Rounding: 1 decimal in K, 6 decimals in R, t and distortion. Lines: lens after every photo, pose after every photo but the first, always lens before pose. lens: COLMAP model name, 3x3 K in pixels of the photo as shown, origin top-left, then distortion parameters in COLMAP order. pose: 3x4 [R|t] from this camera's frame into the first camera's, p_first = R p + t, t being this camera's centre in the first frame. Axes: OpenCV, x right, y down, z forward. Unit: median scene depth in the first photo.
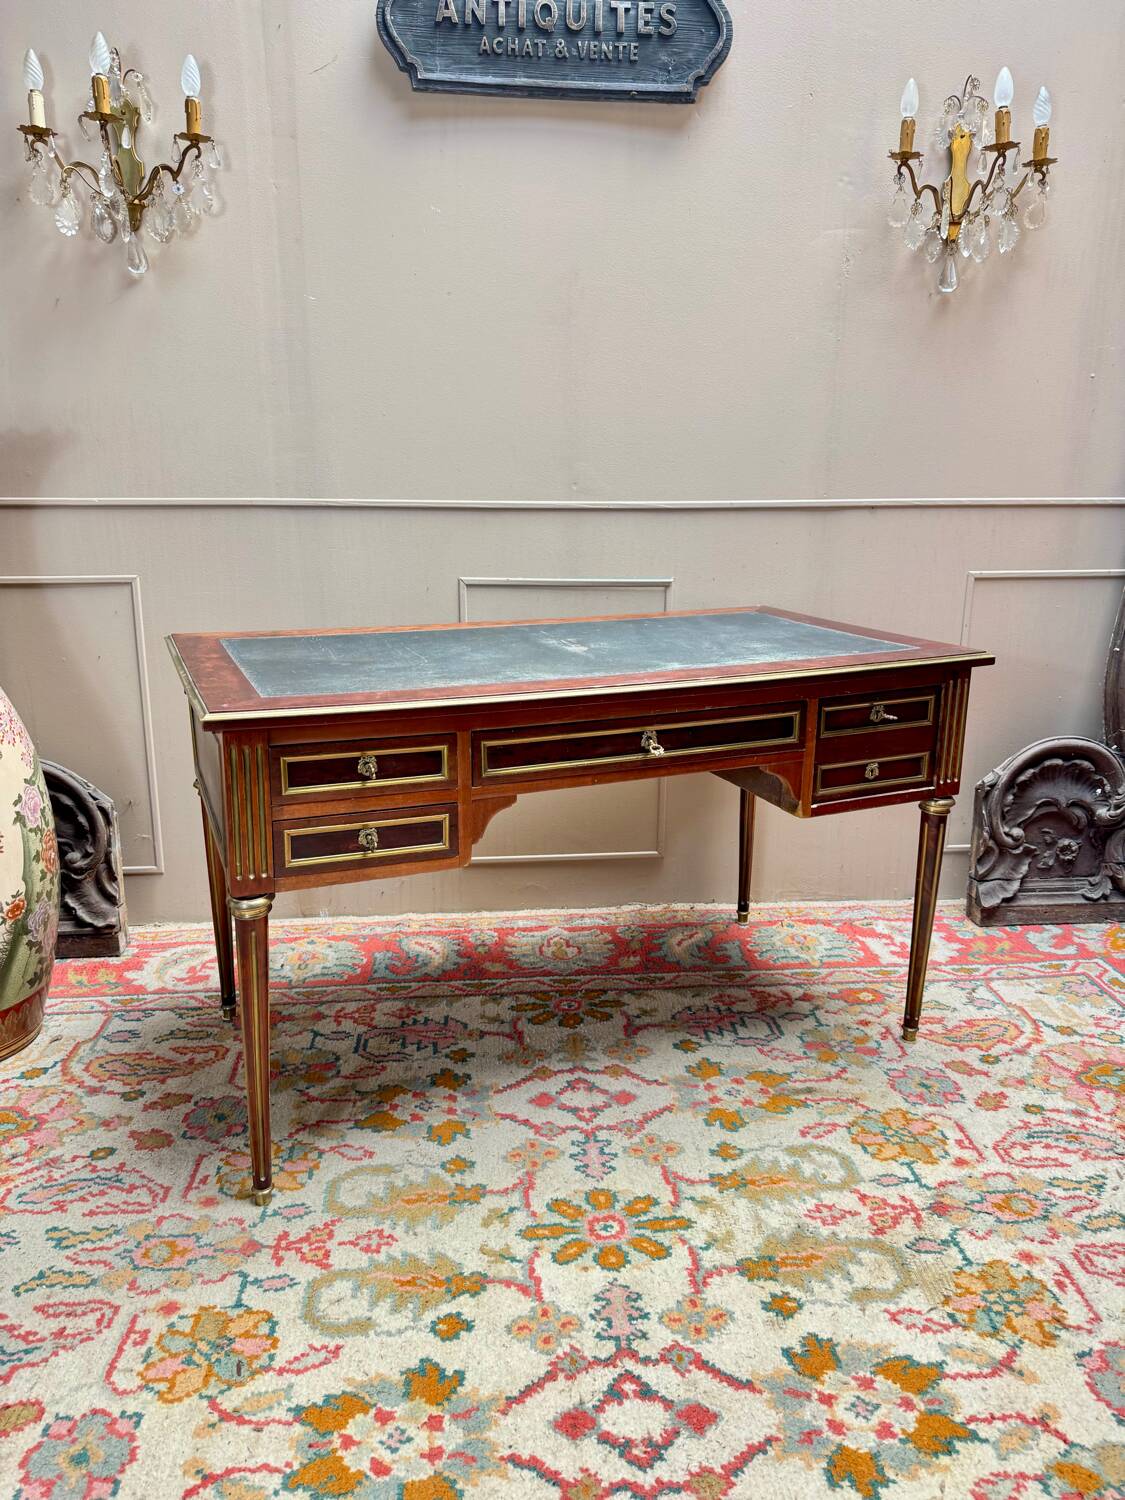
lens RADIAL K [[1068.0, 0, 565.3], [0, 1068.0, 748.1], [0, 0, 1]] dist [0.012070, -0.015848]
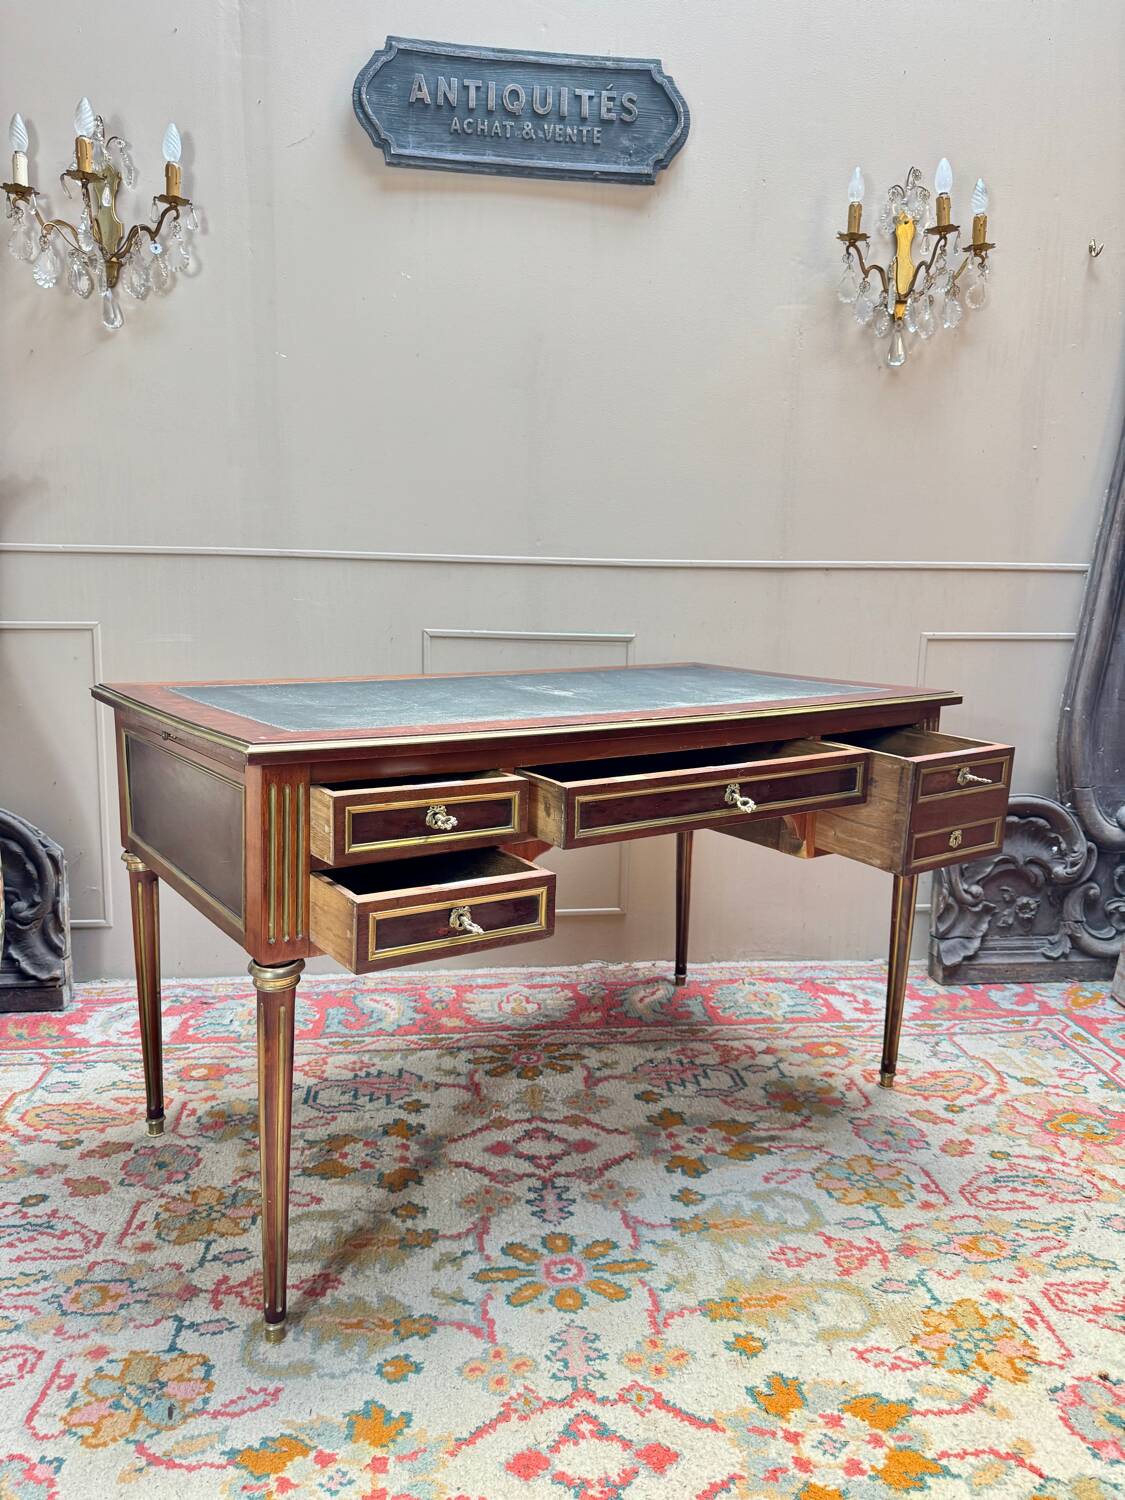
lens RADIAL K [[1070.2, 0, 564.1], [0, 1070.2, 755.2], [0, 0, 1]] dist [0.000307, -0.005951]
pose [[0.999426, 0.009071, 0.032643, 0.003210], [-0.006160, 0.996084, -0.088201, 0.066642], [-0.033315, 0.087949, 0.995568, 0.004447]]
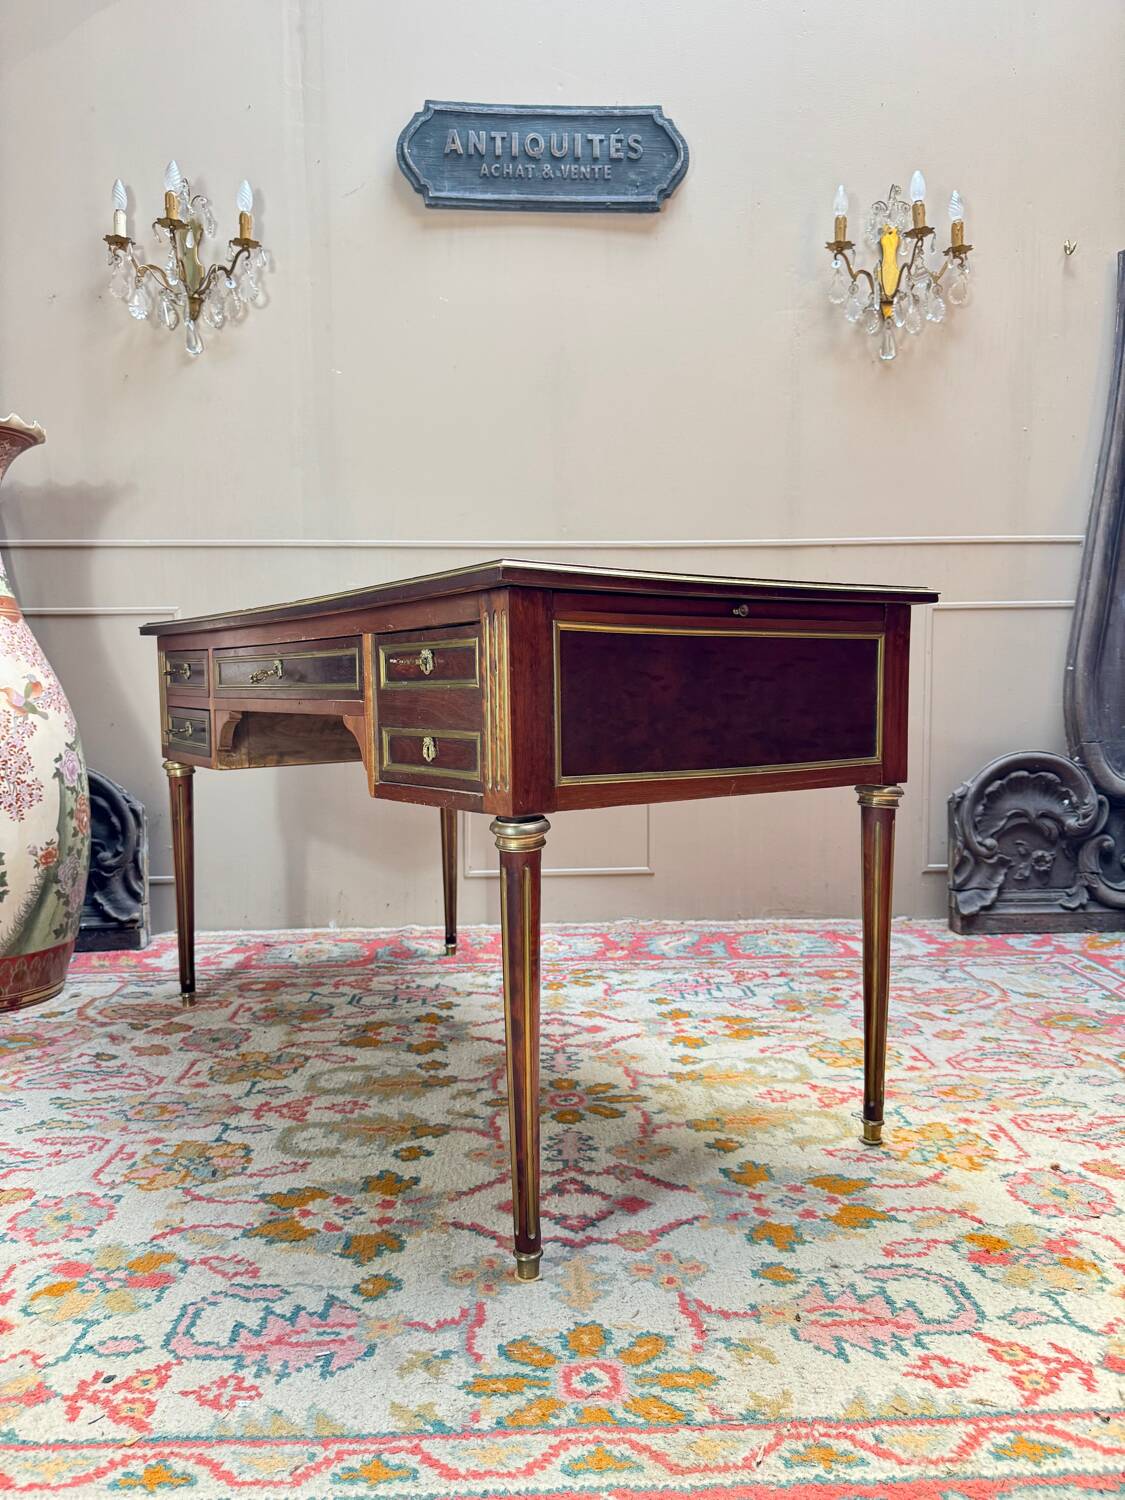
lens RADIAL K [[1070.1, 0, 563.1], [0, 1070.1, 753.9], [0, 0, 1]] dist [0.017538, -0.033183]
pose [[0.999014, -0.009208, -0.043428, 0.077134], [0.001277, 0.983807, -0.179224, 0.274540], [0.044375, 0.178992, 0.982849, -0.099230]]
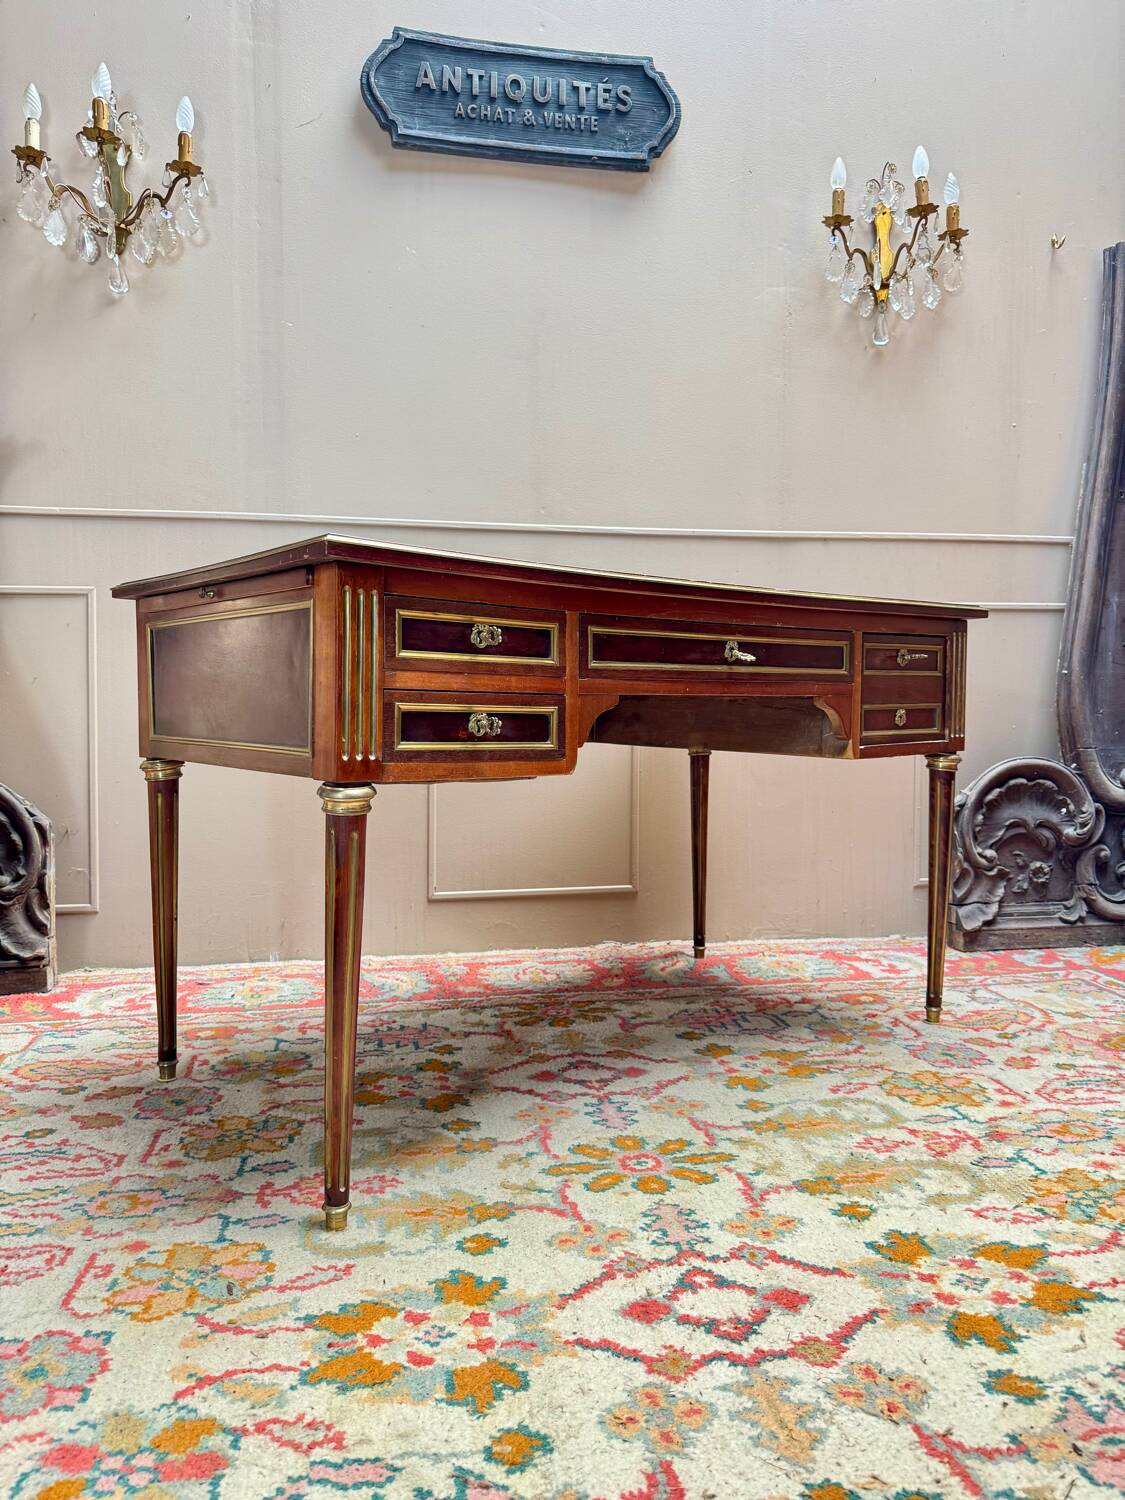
lens RADIAL K [[1068.8, 0, 566.4], [0, 1068.8, 750.6], [0, 0, 1]] dist [0.008497, -0.012295]
pose [[0.995660, -0.007806, 0.092733, -0.092954], [0.026676, 0.978598, -0.204045, 0.269117], [-0.089156, 0.205633, 0.974560, 0.070296]]
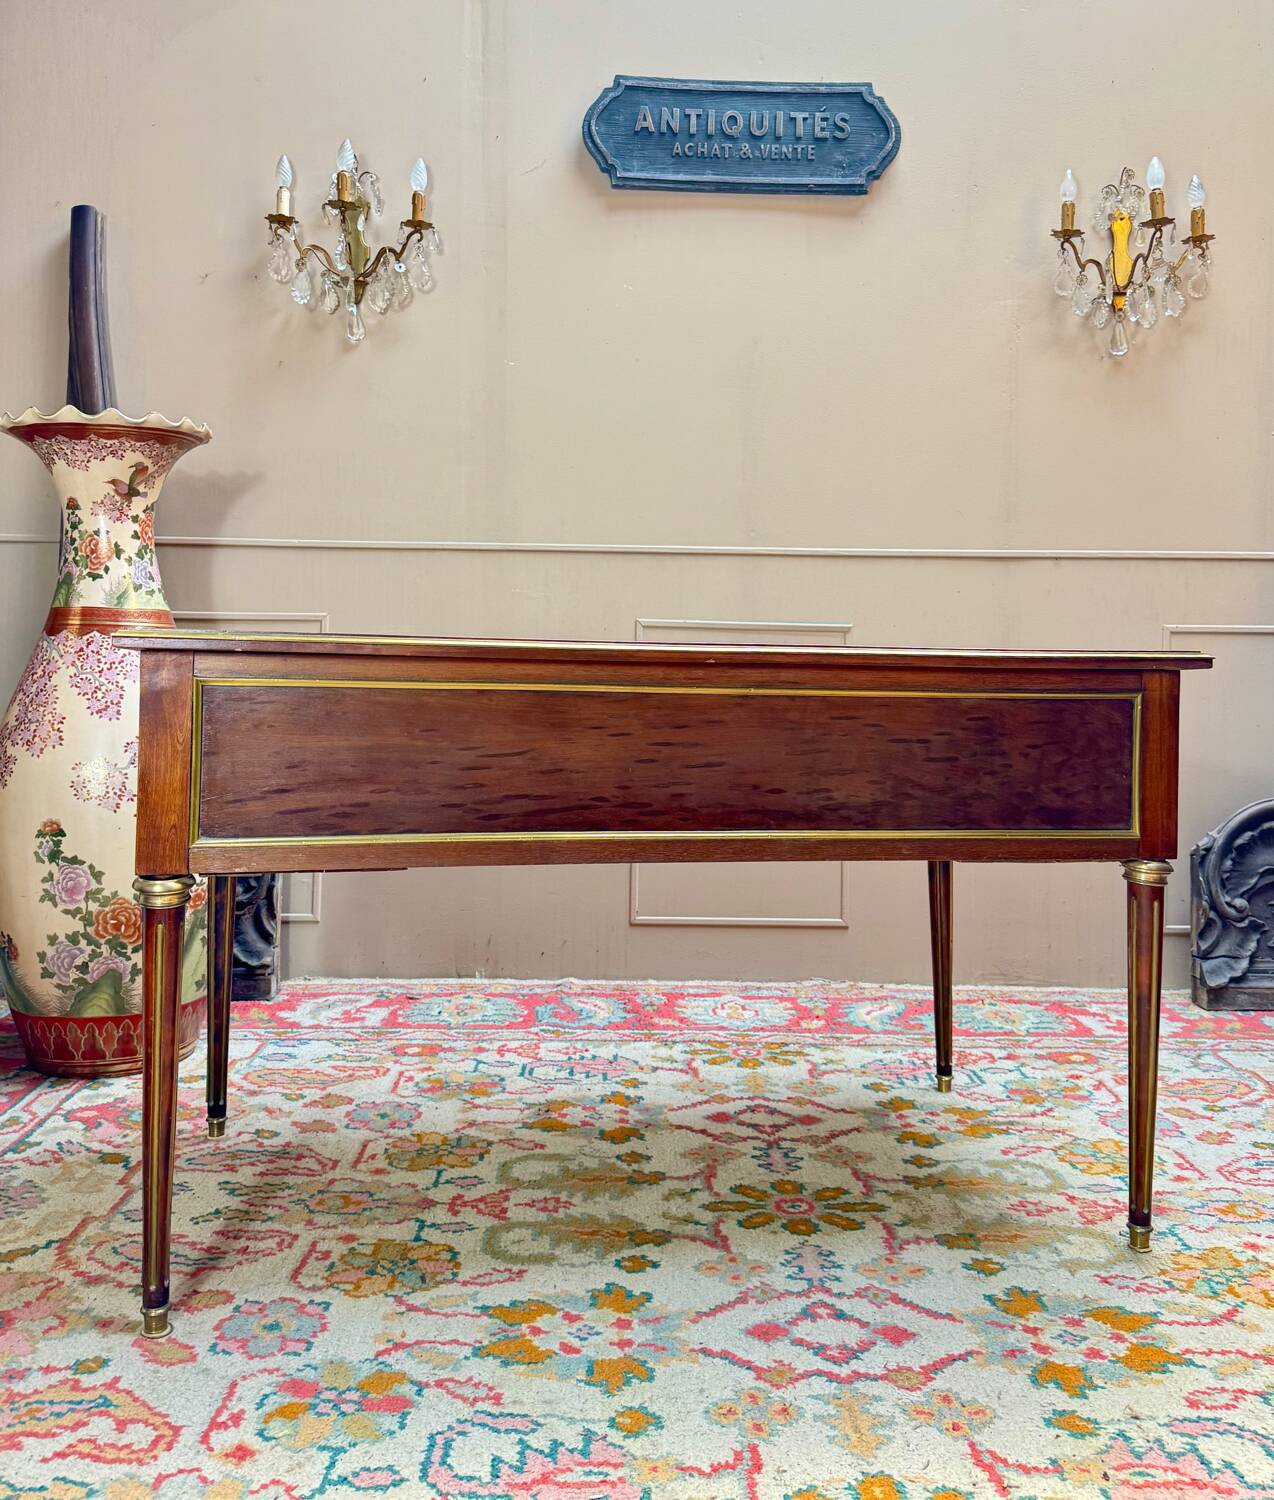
lens RADIAL K [[1272.1, 0, 632.6], [0, 1272.1, 651.8], [0, 0, 1]] dist [0.007861, -0.013254]
pose [[0.997353, 0.010407, -0.071965, -0.026046], [-0.028058, 0.968133, -0.248859, 0.236139], [0.067082, 0.250219, 0.965862, -0.202239]]
